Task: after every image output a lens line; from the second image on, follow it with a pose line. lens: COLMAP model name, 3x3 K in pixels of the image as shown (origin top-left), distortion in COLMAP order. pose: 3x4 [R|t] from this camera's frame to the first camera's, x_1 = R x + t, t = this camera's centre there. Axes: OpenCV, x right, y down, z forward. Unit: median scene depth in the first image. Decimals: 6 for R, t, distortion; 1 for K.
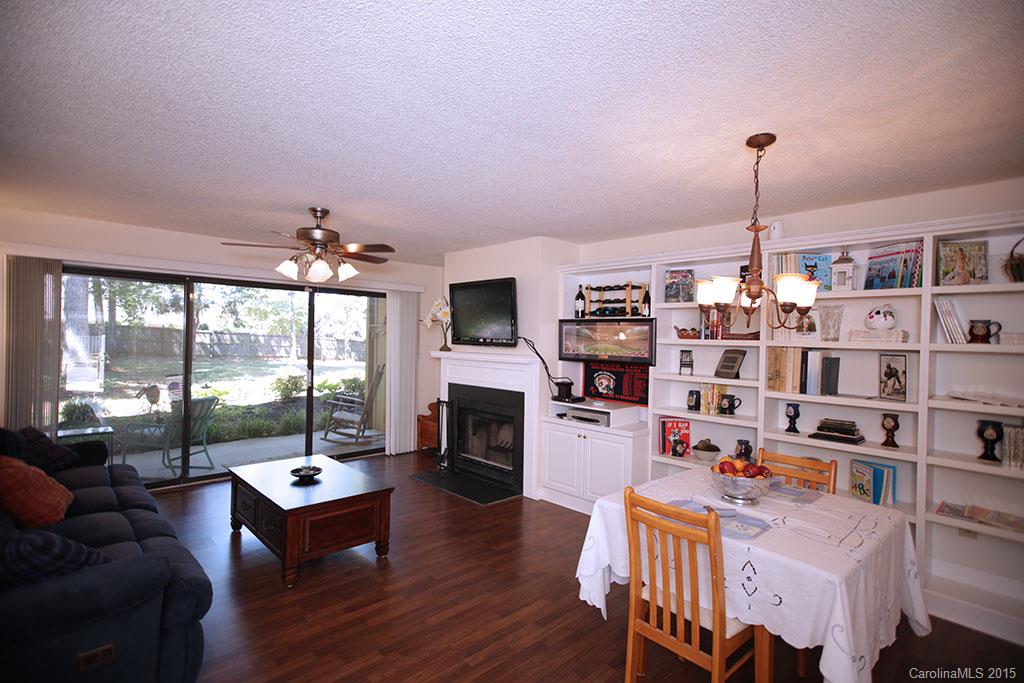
lens RADIAL K [[493.3, 0, 511.1], [0, 493.3, 337.9], [0, 0, 1]] dist [0.004641, 0.000754]
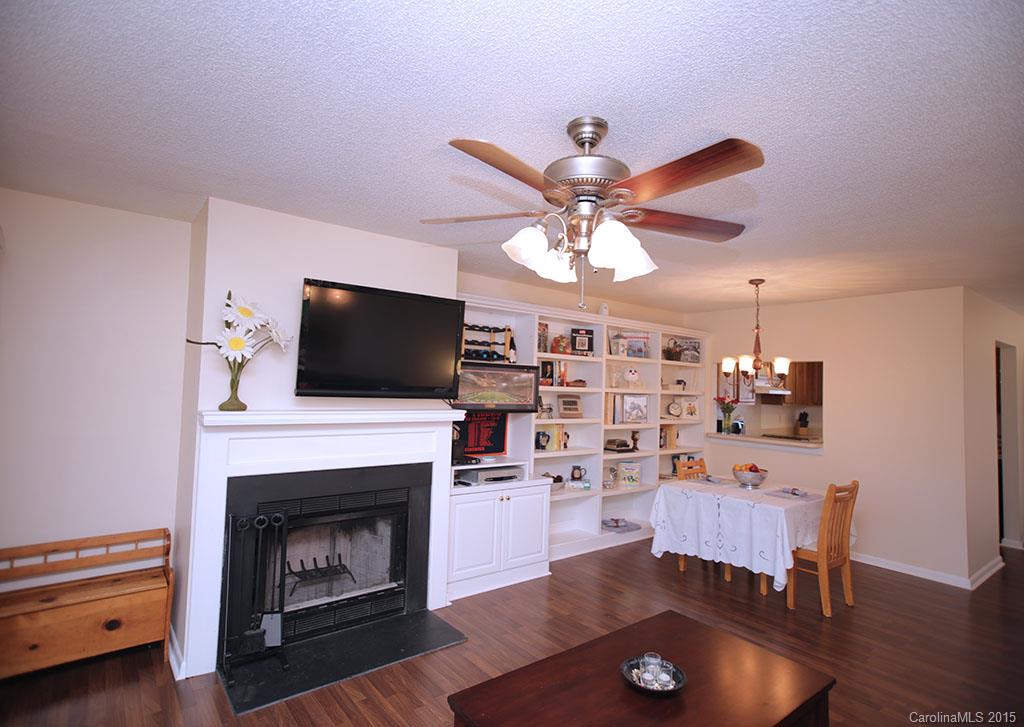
lens RADIAL K [[530.1, 0, 511.9], [0, 530.1, 359.0], [0, 0, 1]] dist [0.001418, 0.000045]
pose [[0.098949, 0.034797, 0.994484, -0.775429], [-0.028355, 0.999081, -0.032136, -0.016601], [-0.994688, -0.025018, 0.099844, 0.880062]]
